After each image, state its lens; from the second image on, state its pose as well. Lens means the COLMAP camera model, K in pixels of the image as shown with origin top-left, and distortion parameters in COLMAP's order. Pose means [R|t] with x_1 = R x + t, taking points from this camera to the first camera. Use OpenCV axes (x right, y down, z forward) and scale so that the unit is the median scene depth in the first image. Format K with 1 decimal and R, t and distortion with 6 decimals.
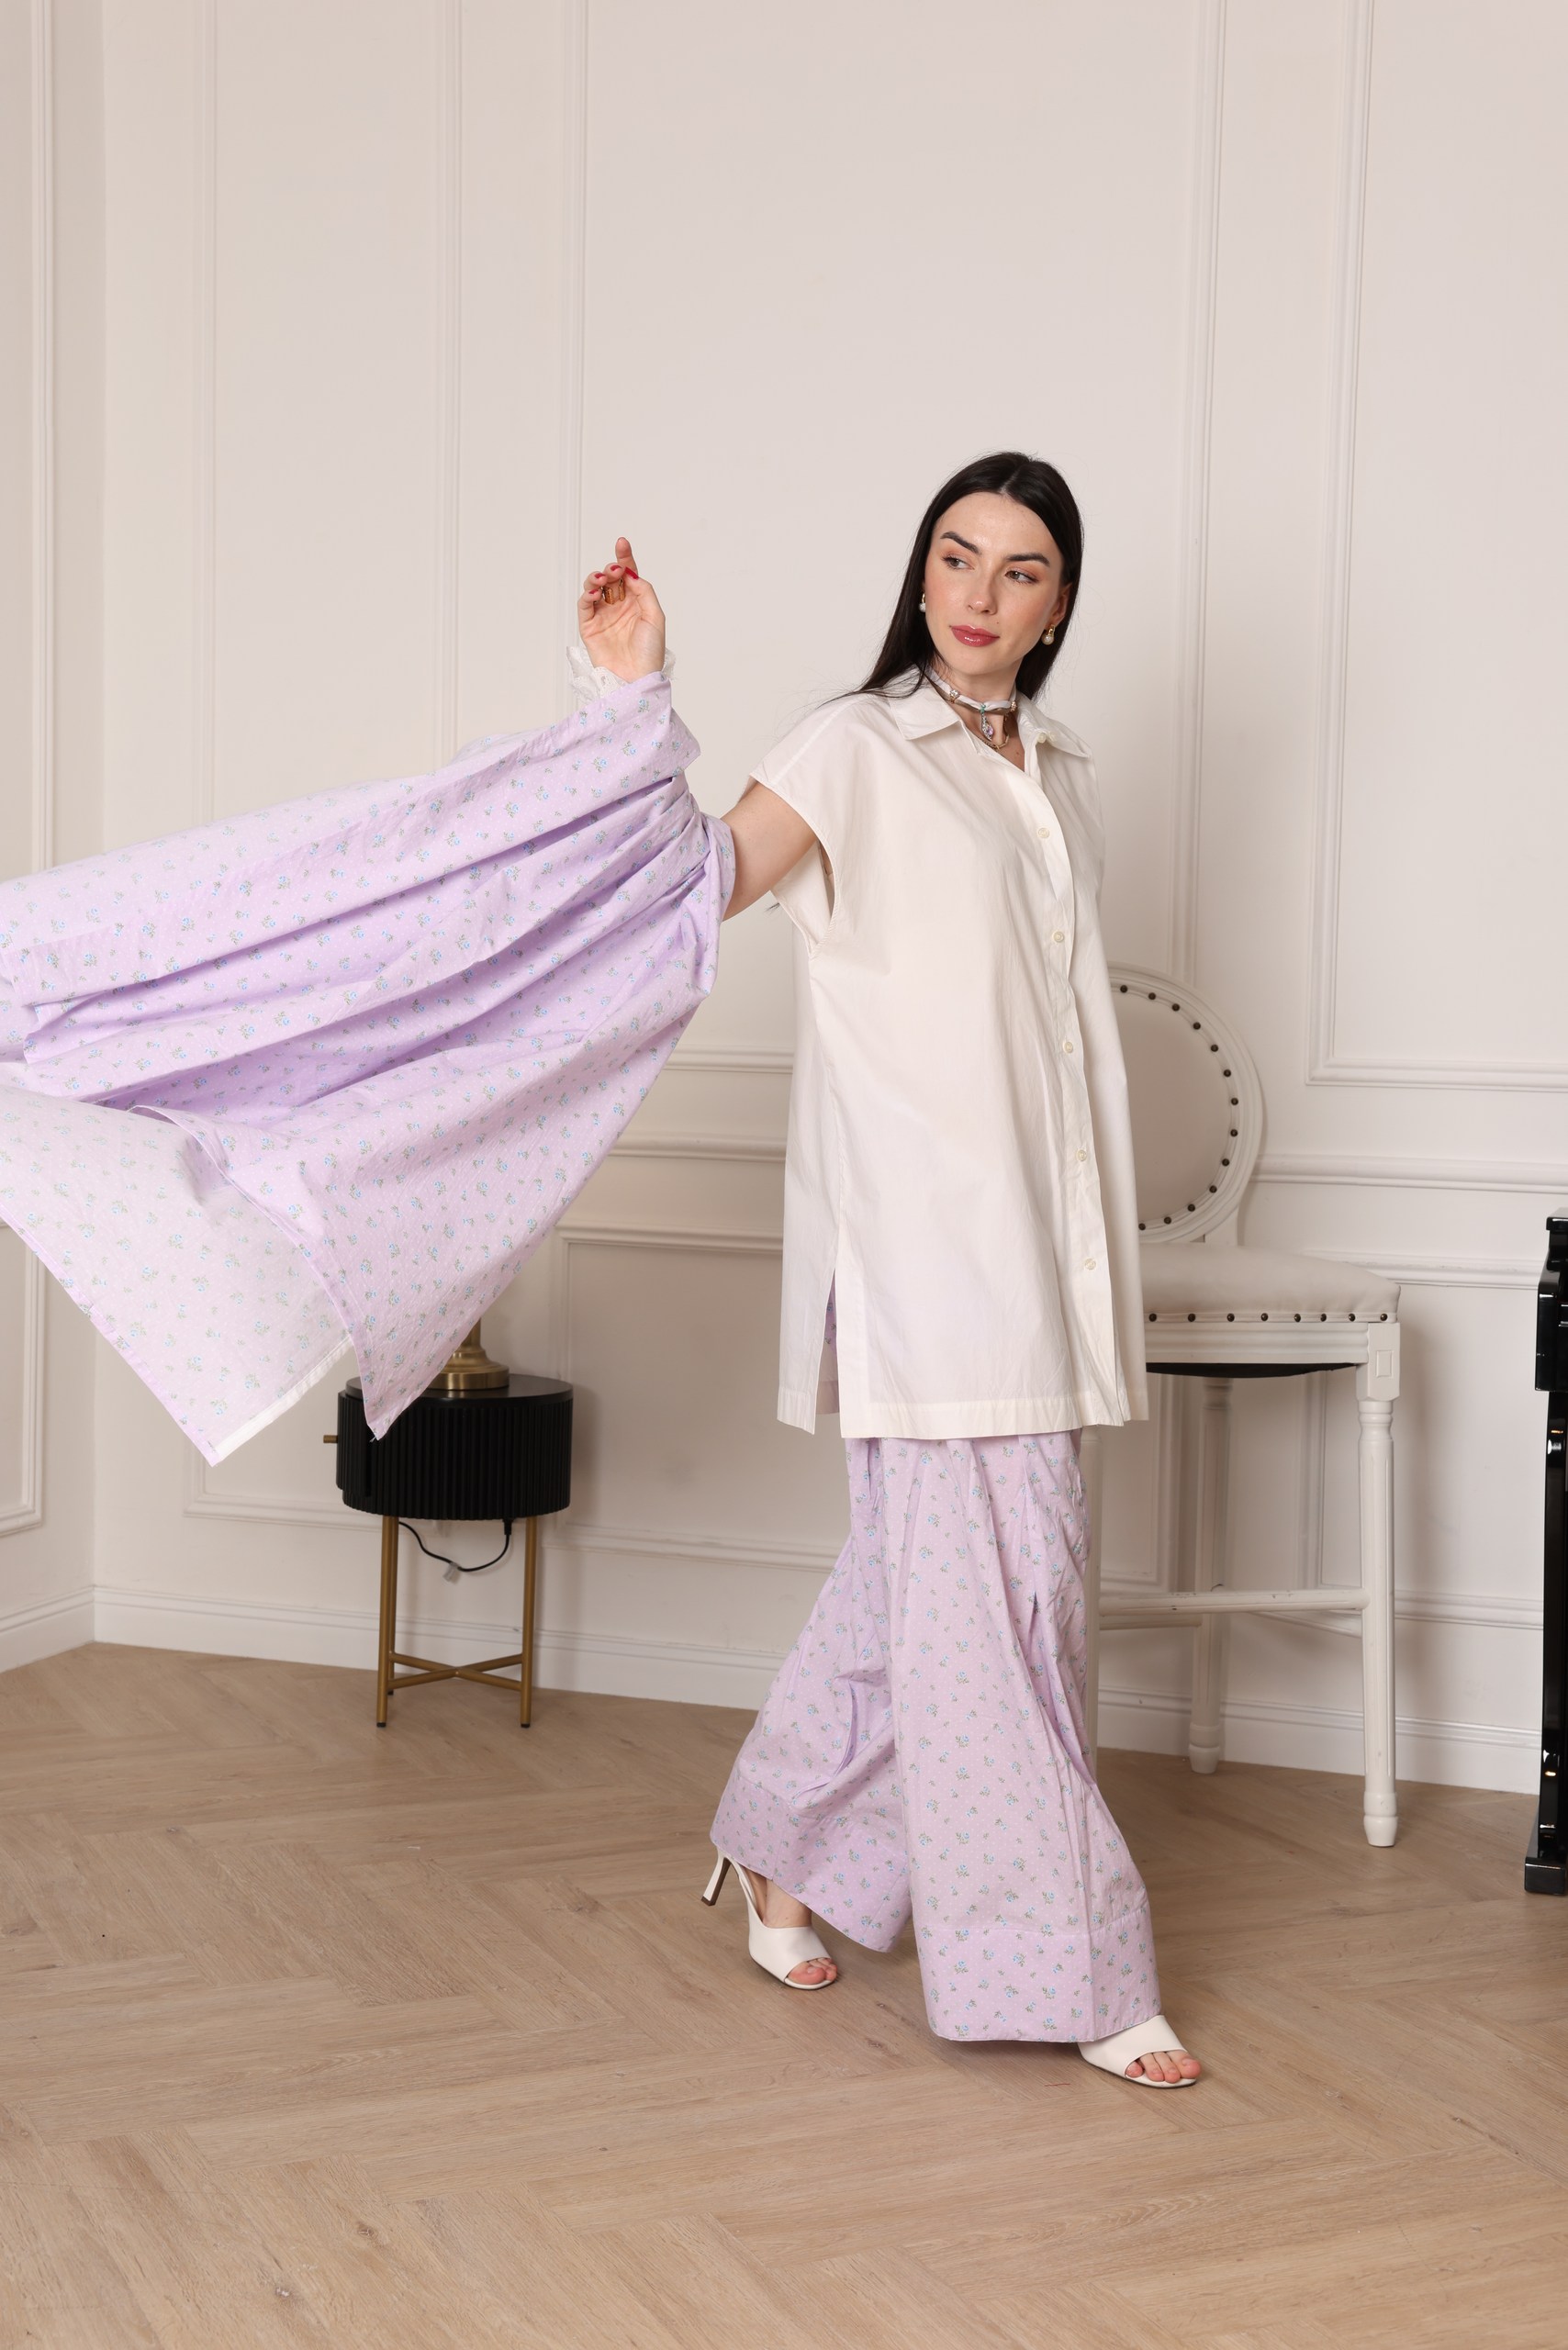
lens RADIAL K [[3030.3, 0, 780.3], [0, 3030.3, 1168.6], [0, 0, 1]] dist [0.075266, 0.000000]
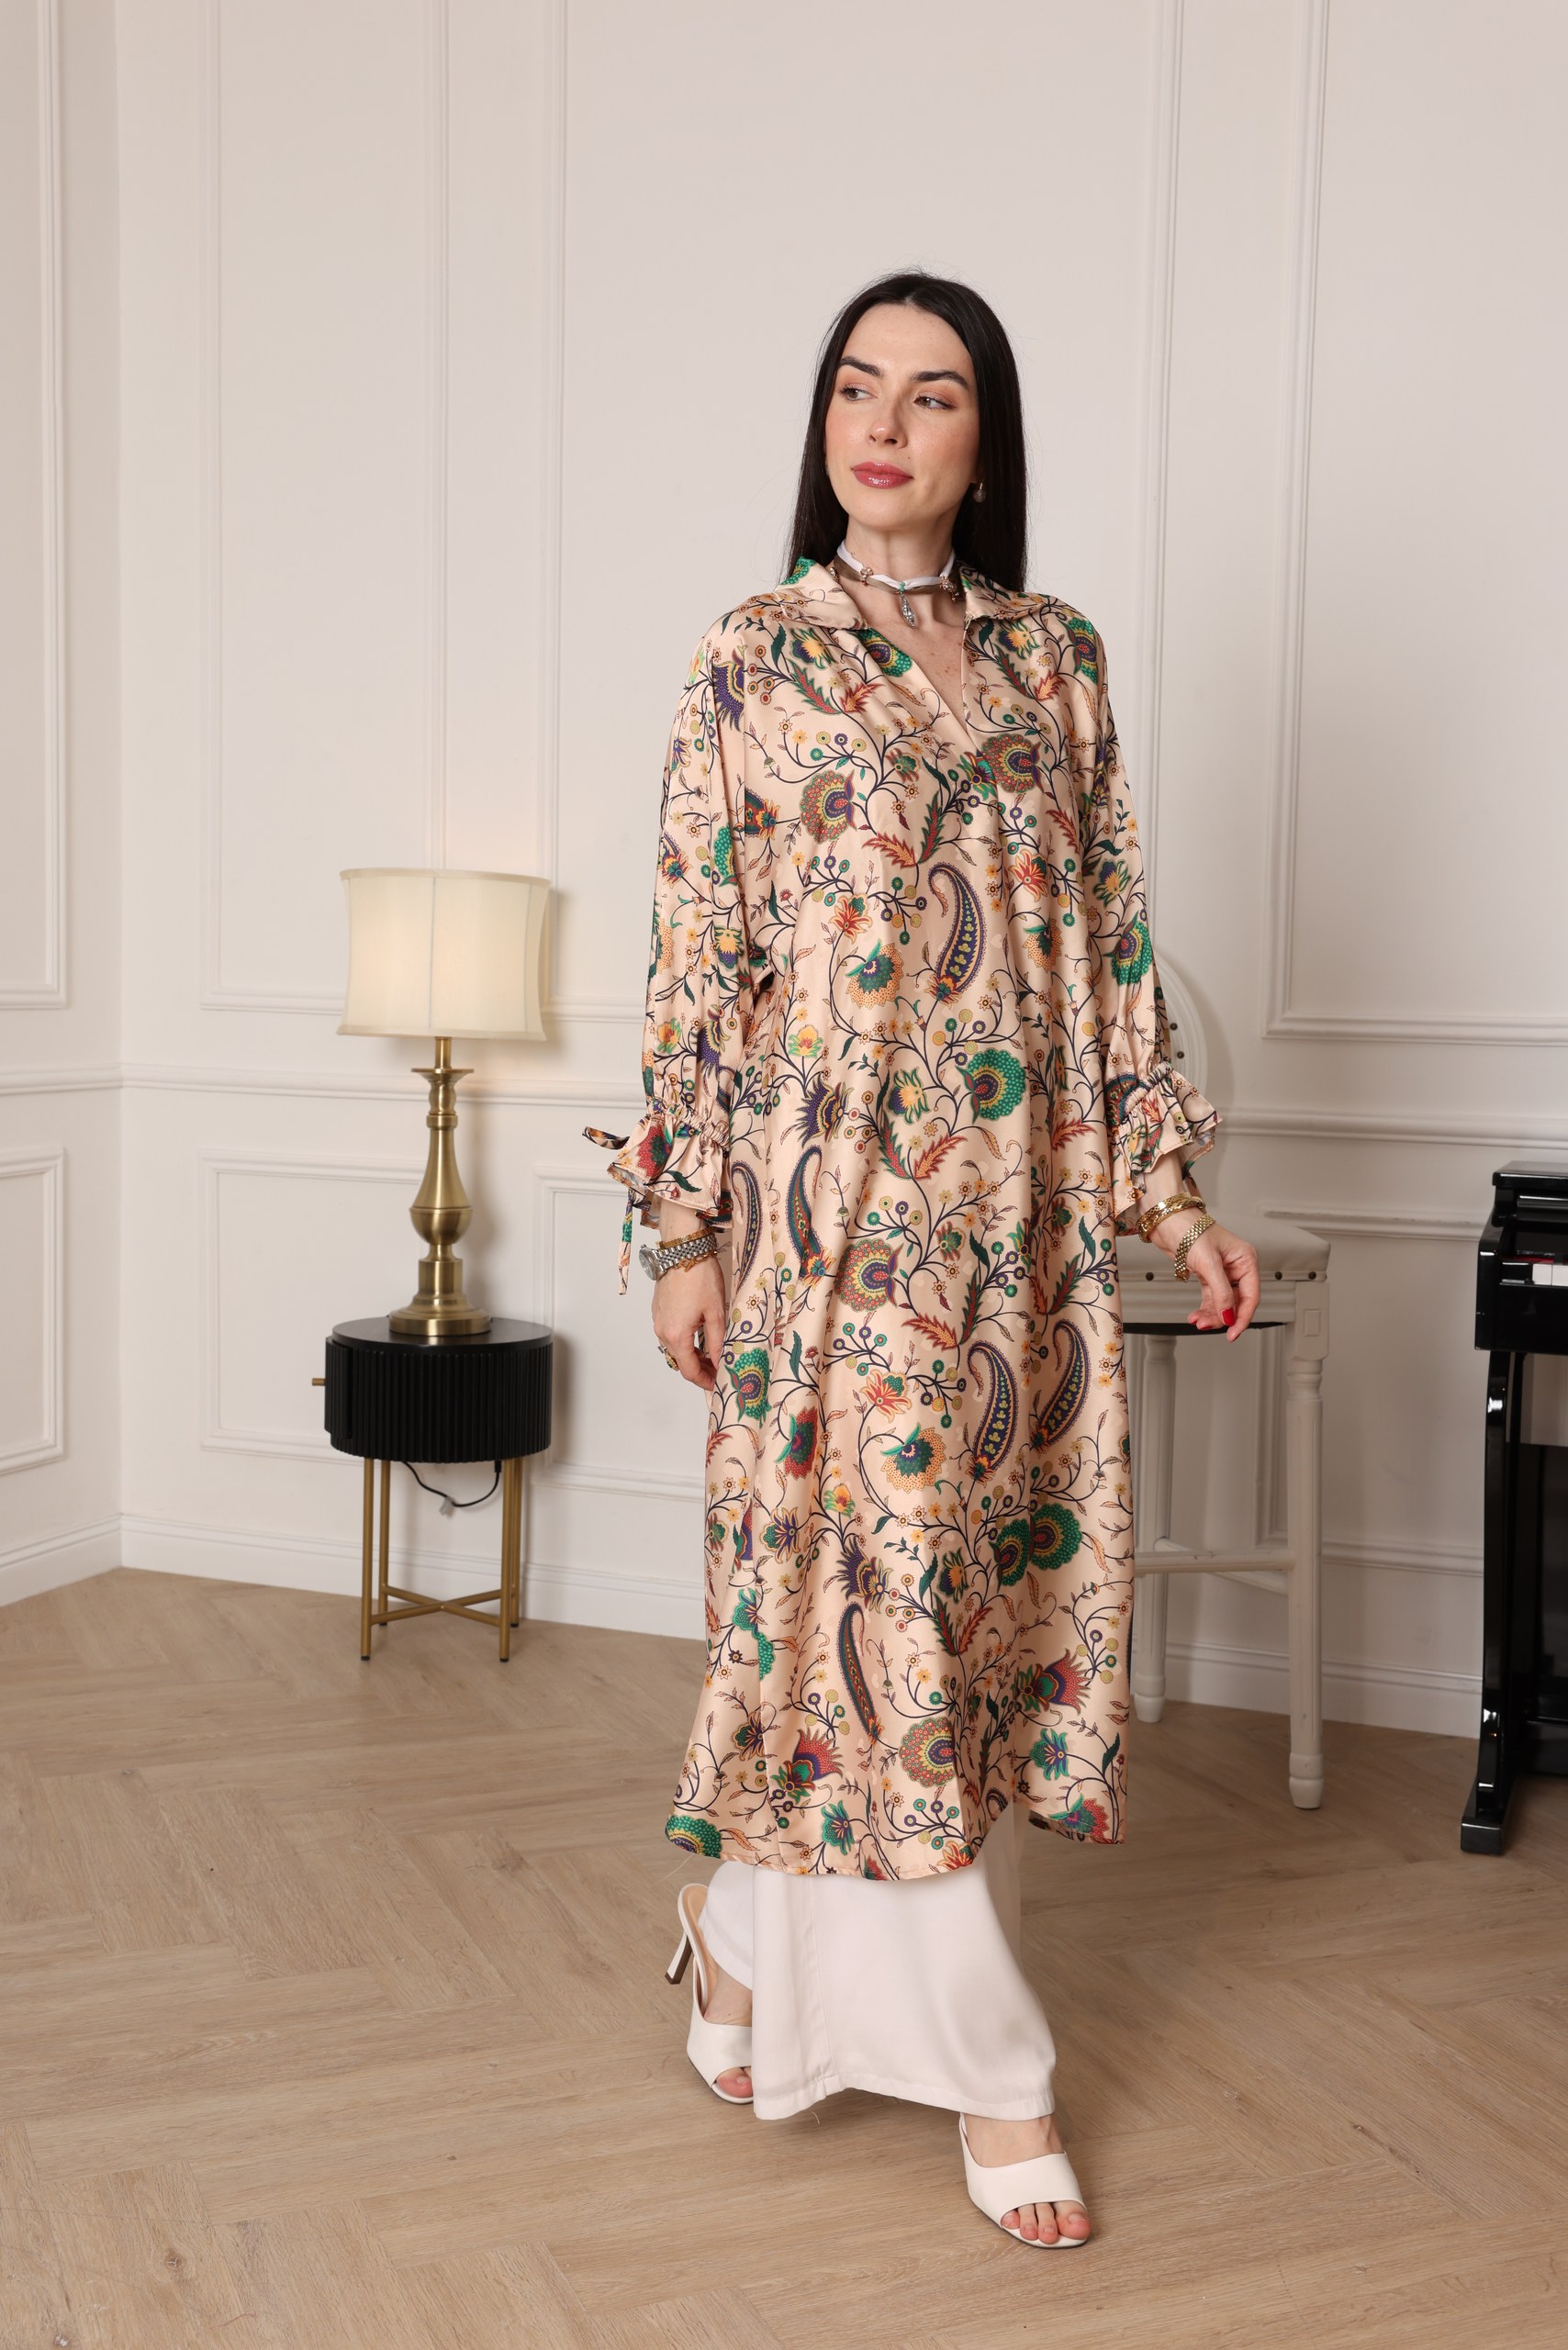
lens RADIAL K [[2531.6, 0, 836.0], [0, 2531.6, 1177.6], [0, 0, 1]] dist [0.035686, 0.000000]
pose [[0.999165, 0.000381, -0.040855, 0.080407], [0.000827, 0.999563, 0.029557, -0.007712], [0.040849, -0.029566, 0.998728, 0.185636]]
